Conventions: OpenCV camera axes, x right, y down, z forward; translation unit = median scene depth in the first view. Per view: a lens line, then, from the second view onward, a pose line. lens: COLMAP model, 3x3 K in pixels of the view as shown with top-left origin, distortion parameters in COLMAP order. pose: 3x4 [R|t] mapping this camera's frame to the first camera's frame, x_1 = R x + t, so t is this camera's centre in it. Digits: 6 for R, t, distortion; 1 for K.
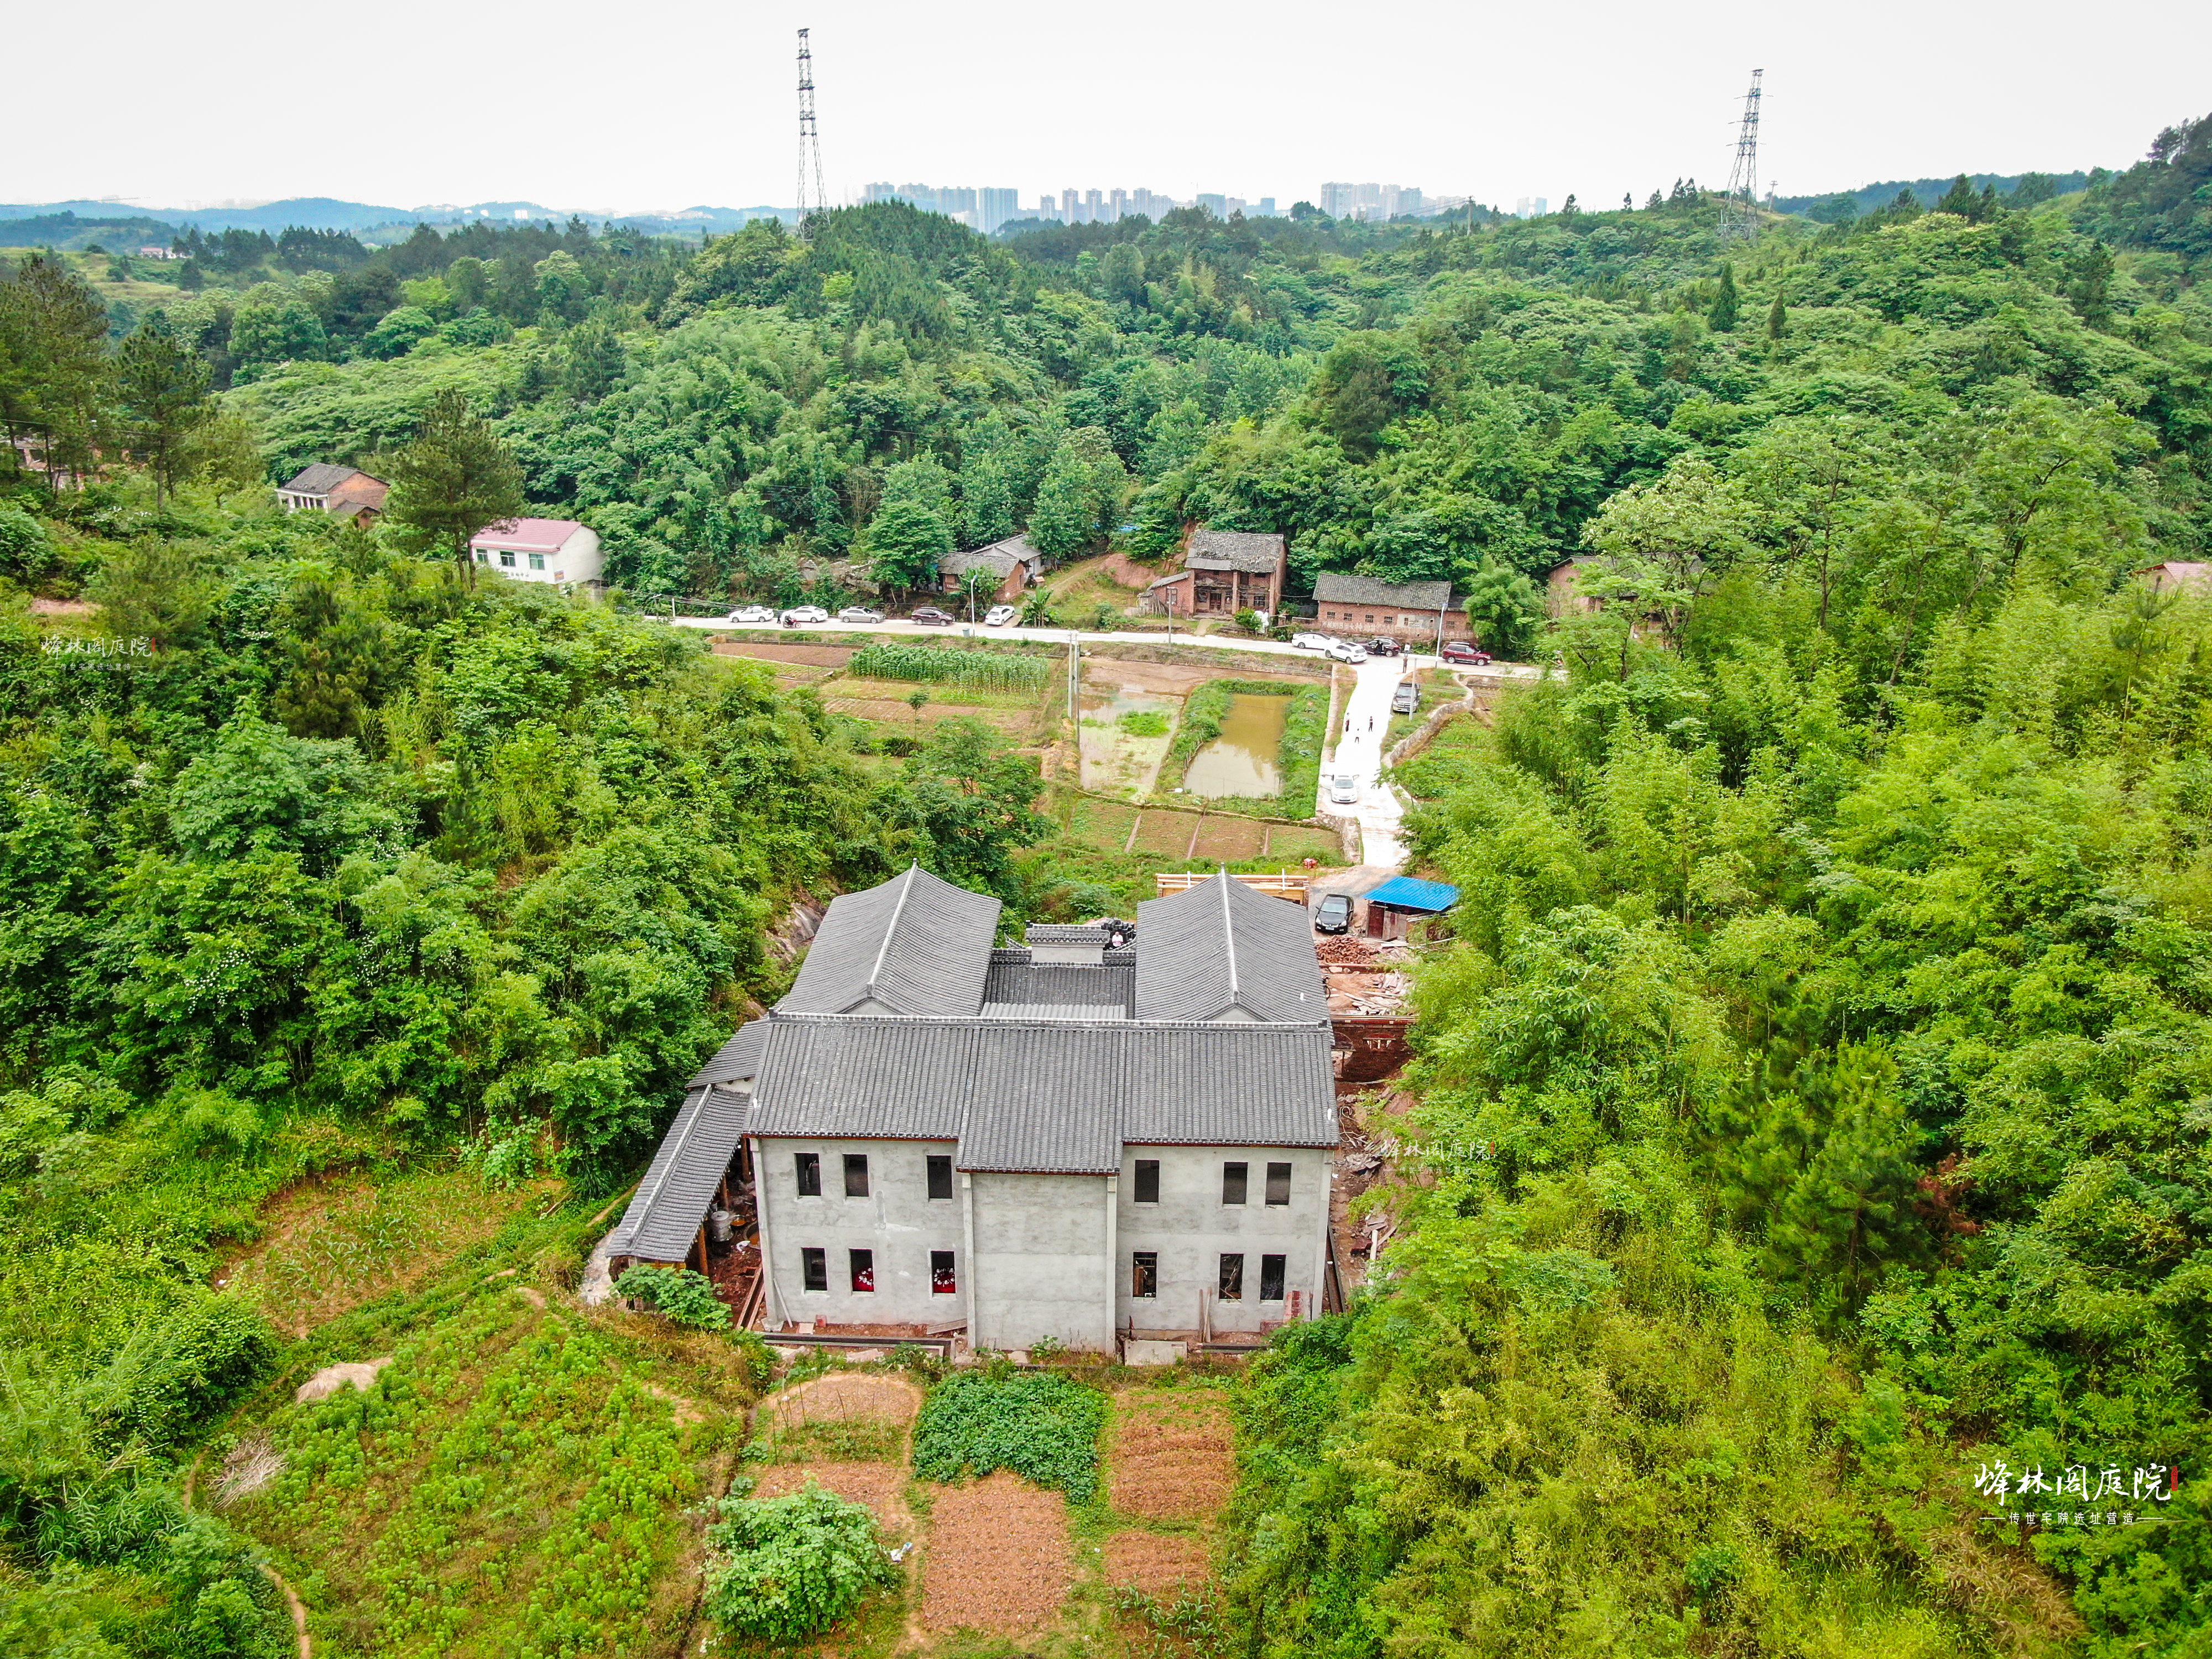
lens RADIAL K [[1594.0, 0, 1106.0], [0, 1594.0, 829.5], [0, 0, 1]] dist [-0.019640, 0.000032]
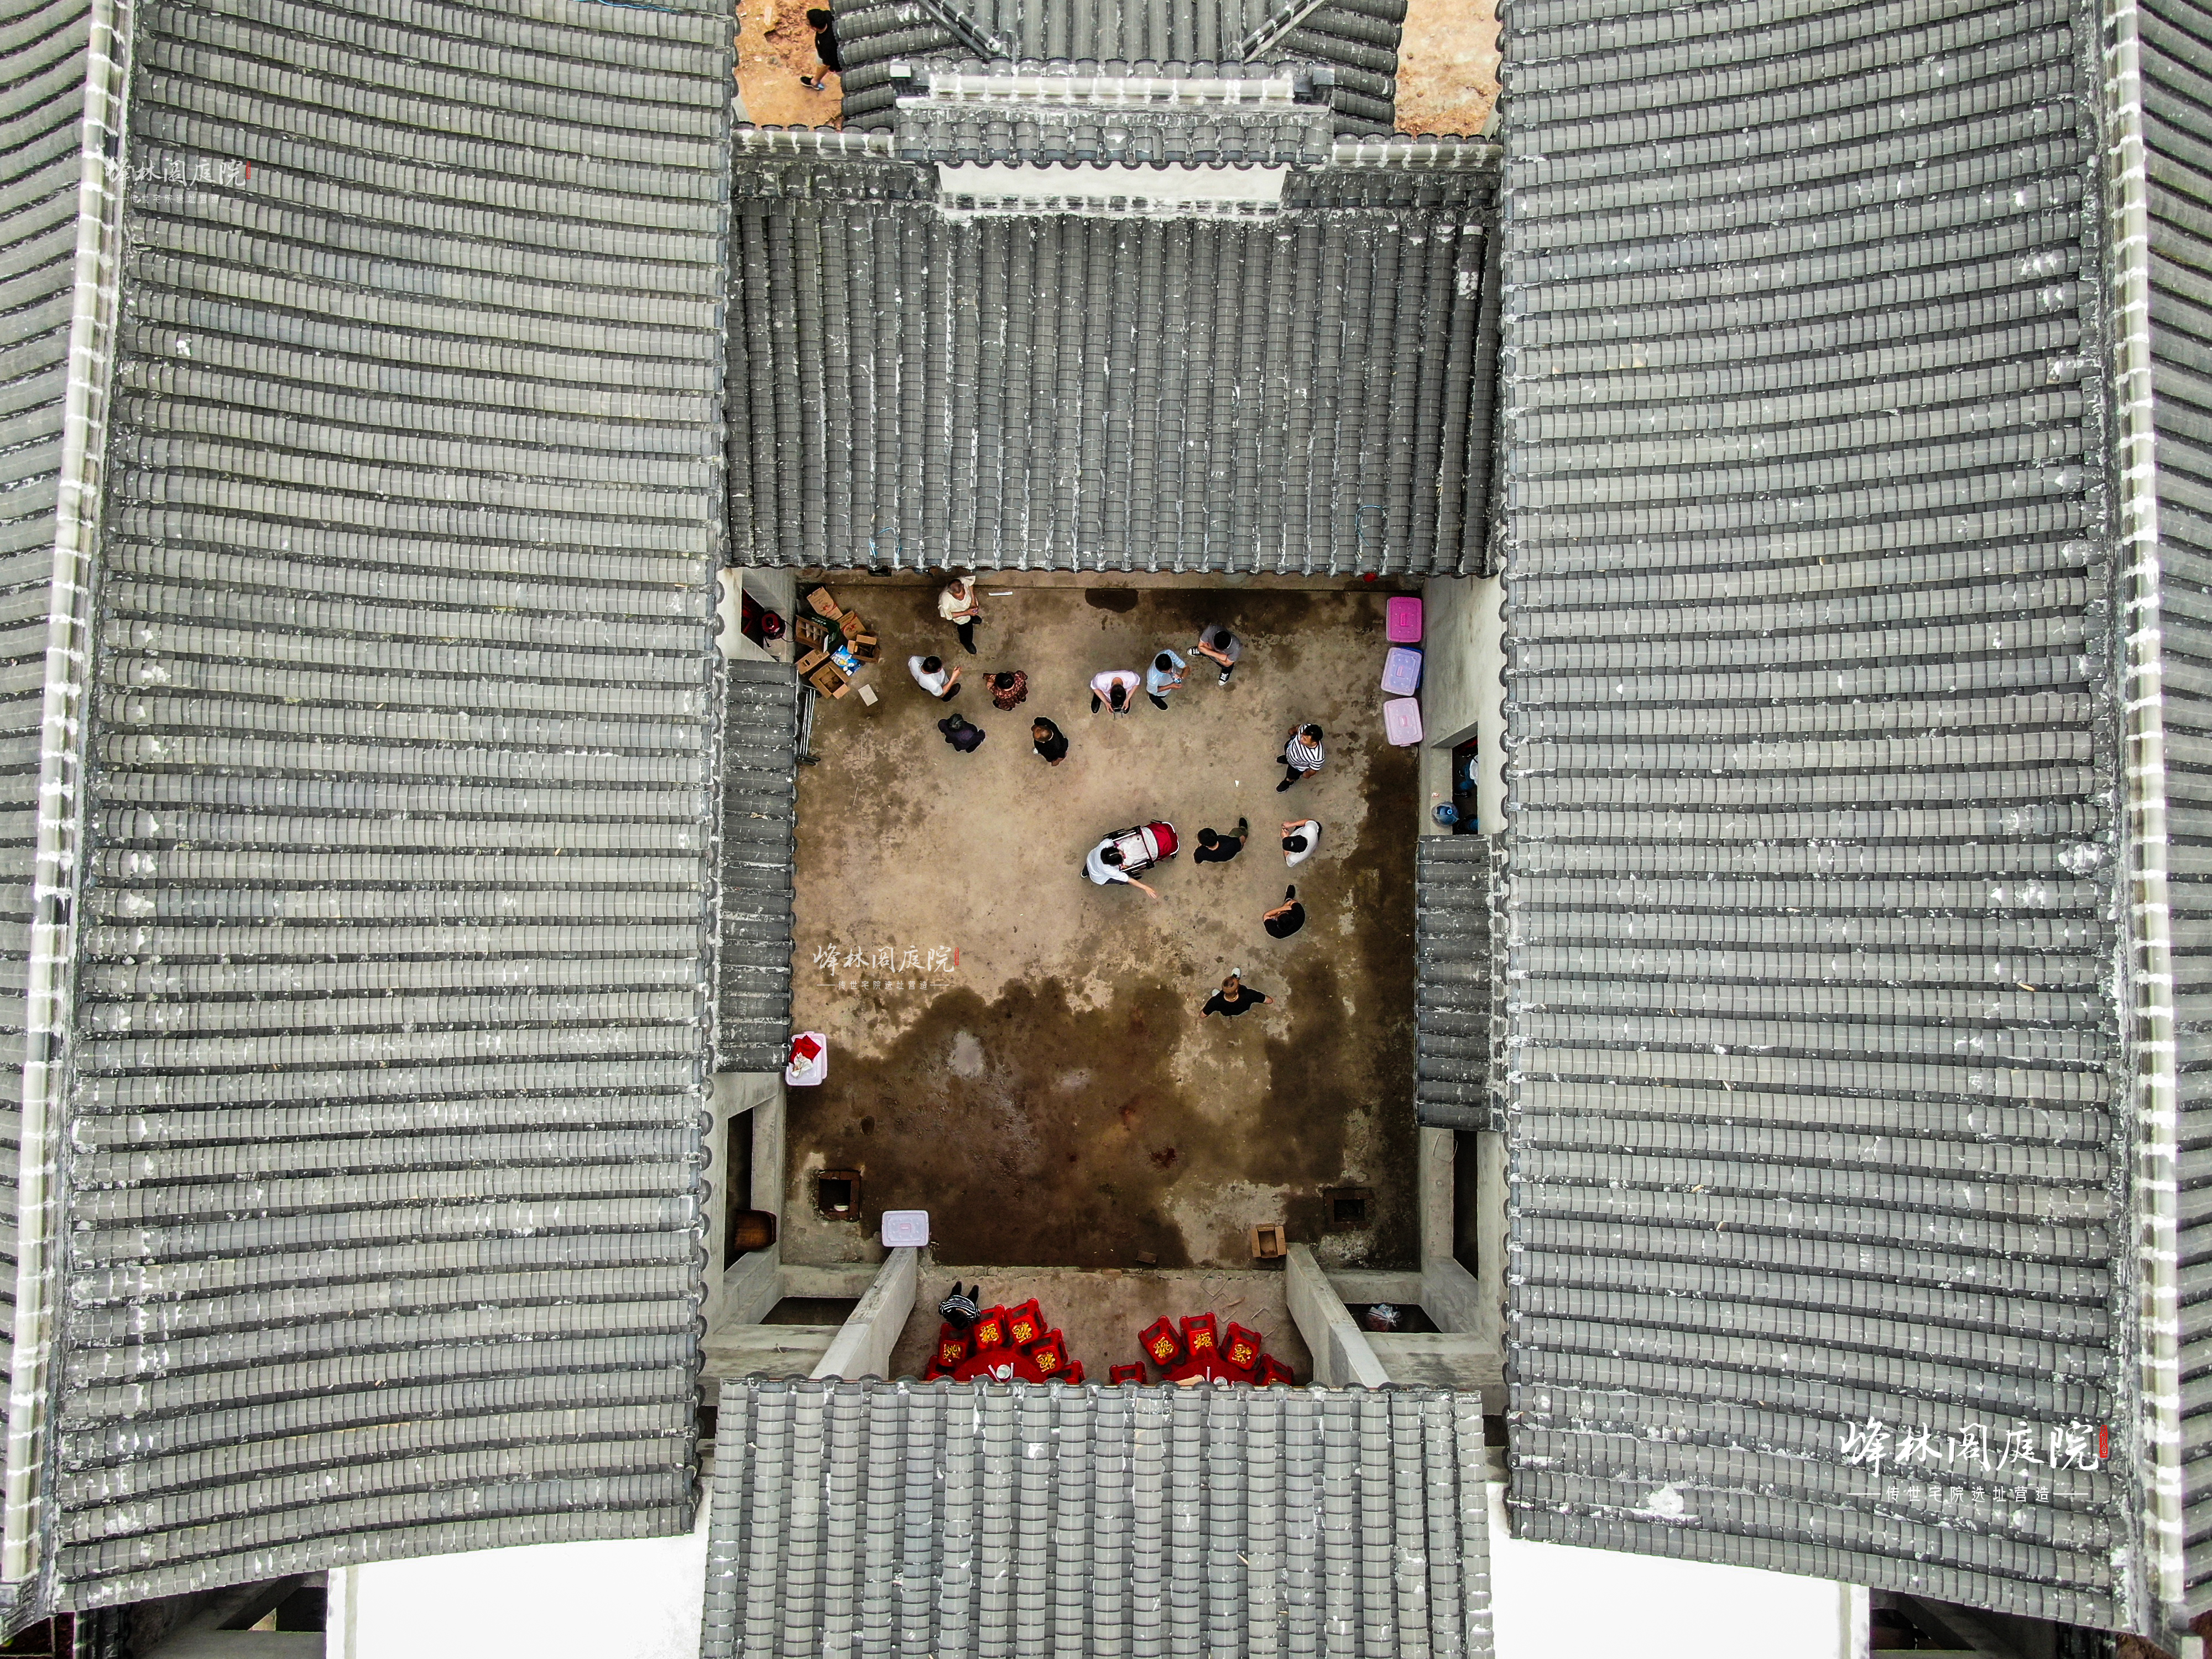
lens RADIAL K [[1597.6, 0, 1109.0], [0, 1597.6, 824.1], [0, 0, 1]] dist [-0.014266, 0.005412]
pose [[0.999917, -0.012557, -0.002810, -0.010532], [0.007819, 0.419508, 0.907718, -0.030311], [-0.010219, -0.907665, 0.419571, 0.346893]]
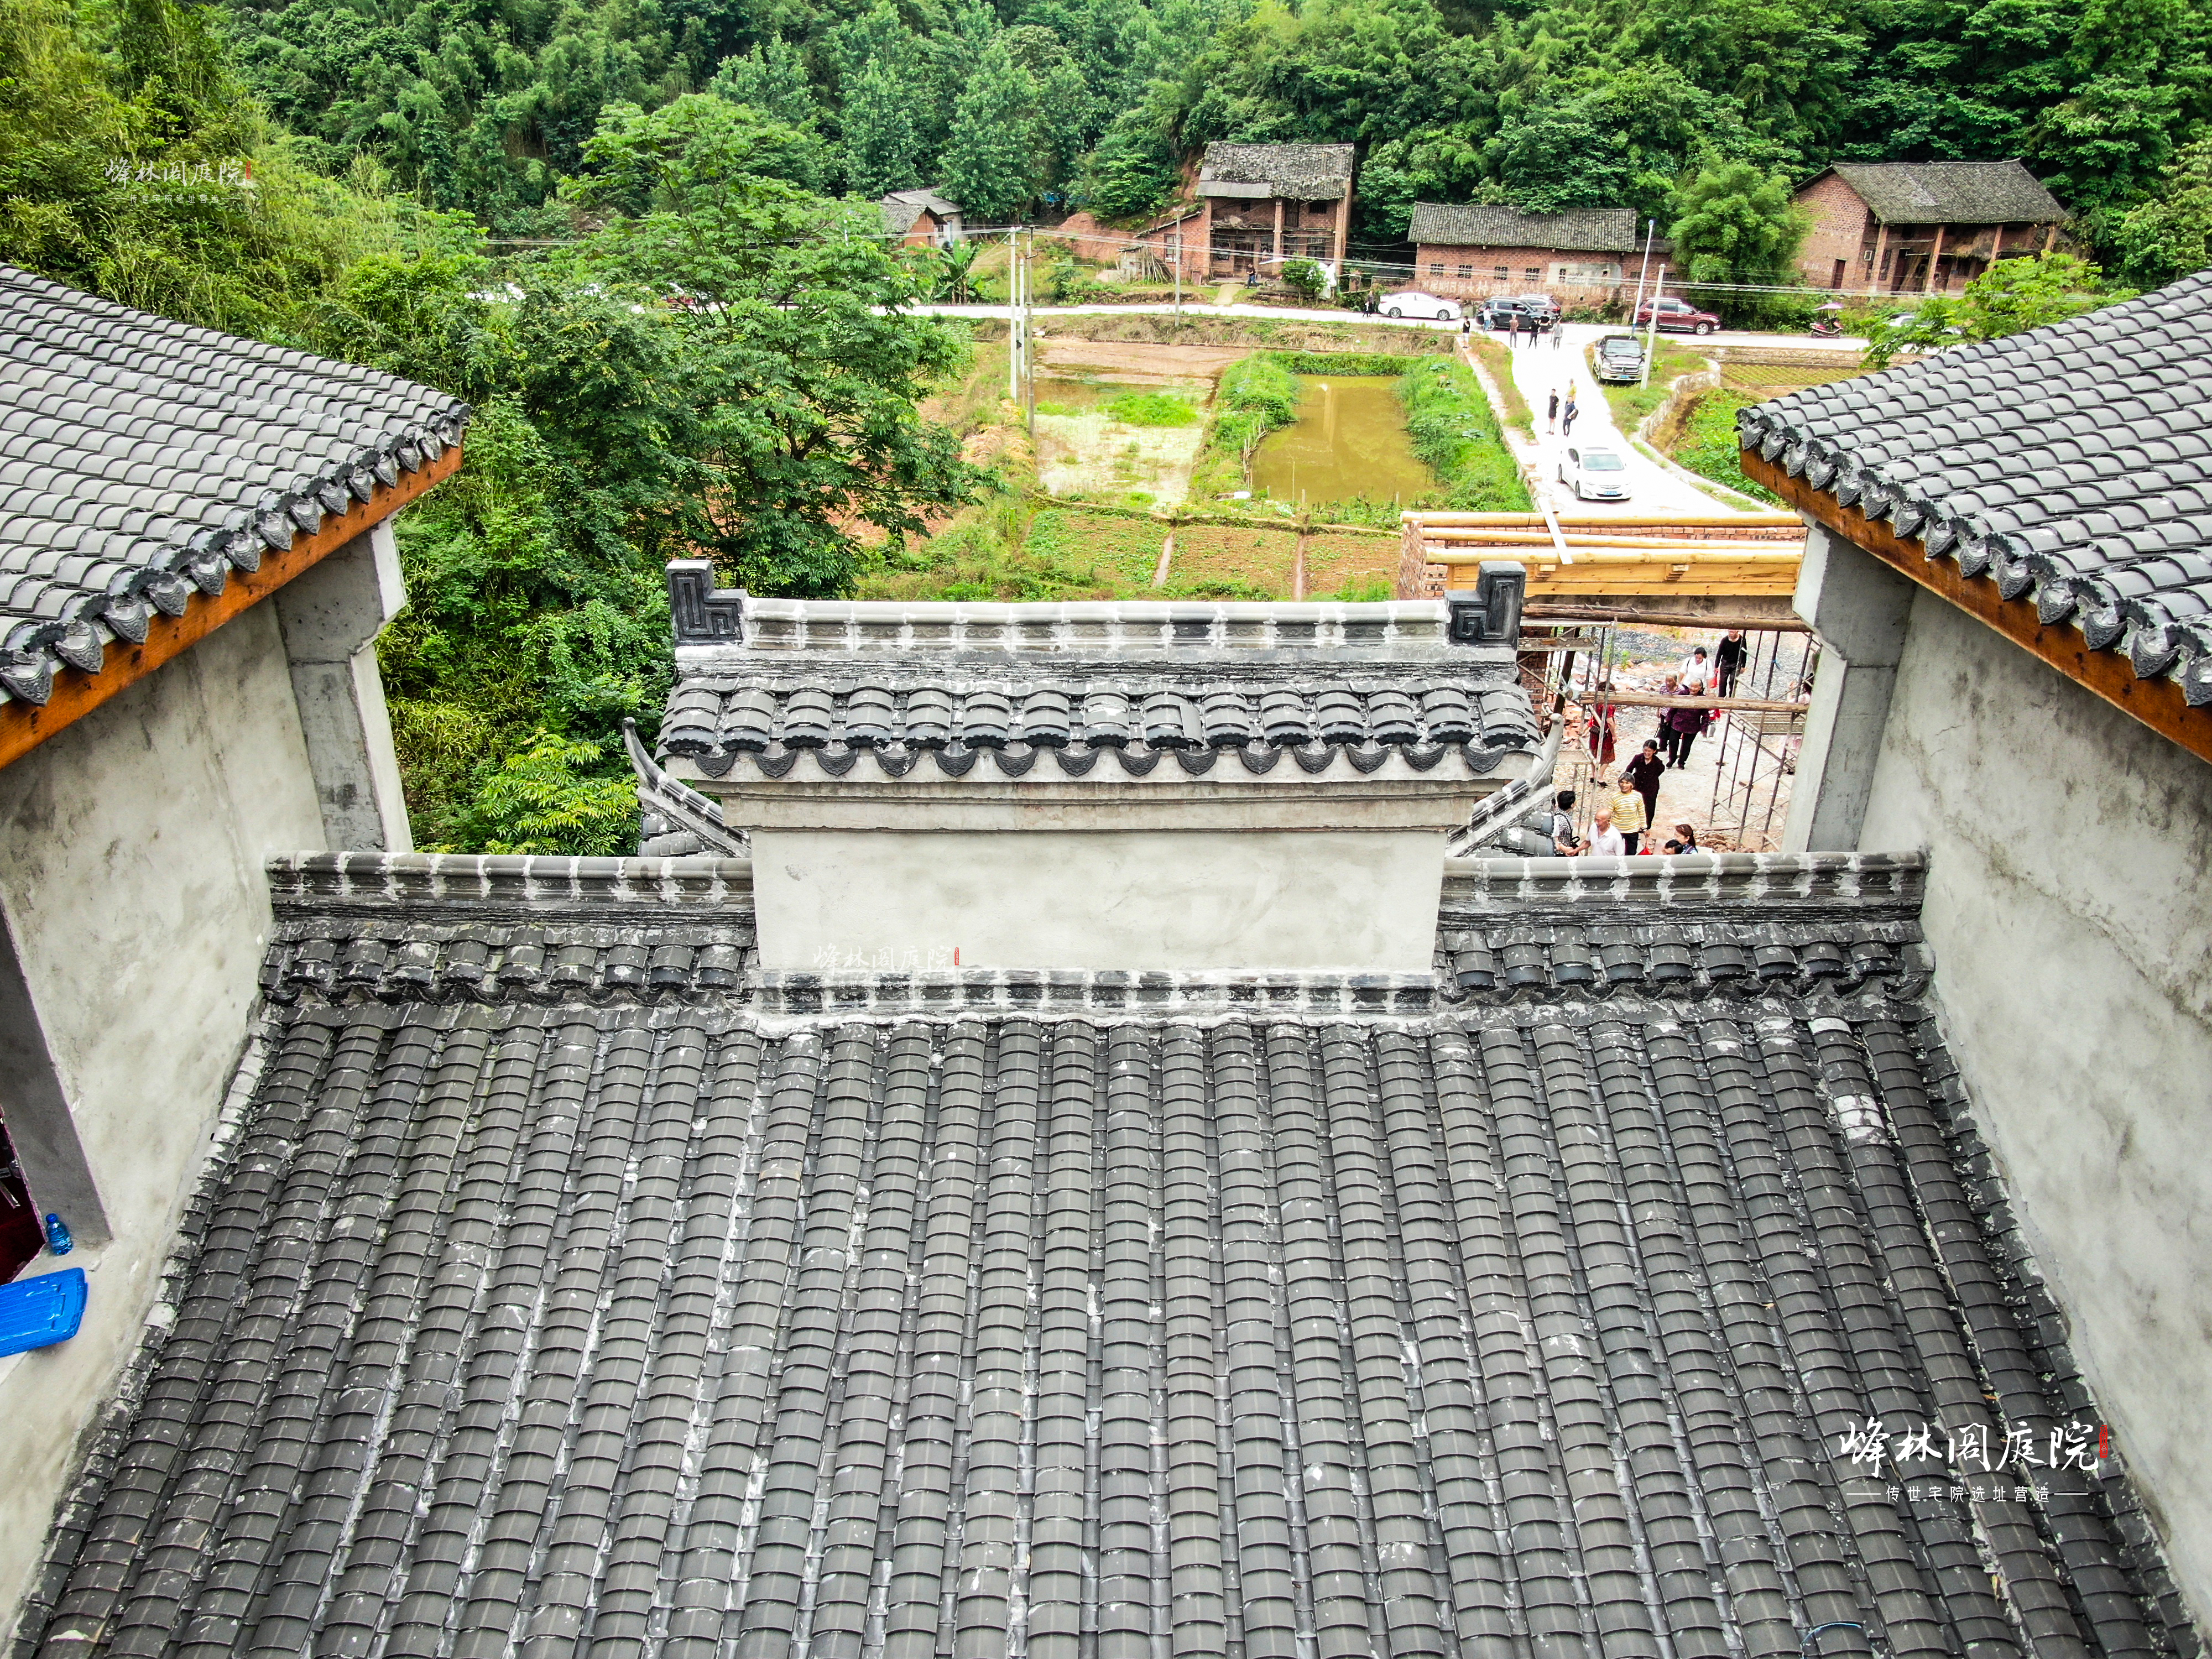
lens RADIAL K [[1594.0, 0, 1106.0], [0, 1594.0, 829.5], [0, 0, 1]] dist [-0.019640, 0.000032]
pose [[0.999178, -0.019365, 0.035625, -0.011448], [0.016377, 0.996471, 0.082327, 0.027203], [-0.037094, -0.081676, 0.995968, 0.371598]]
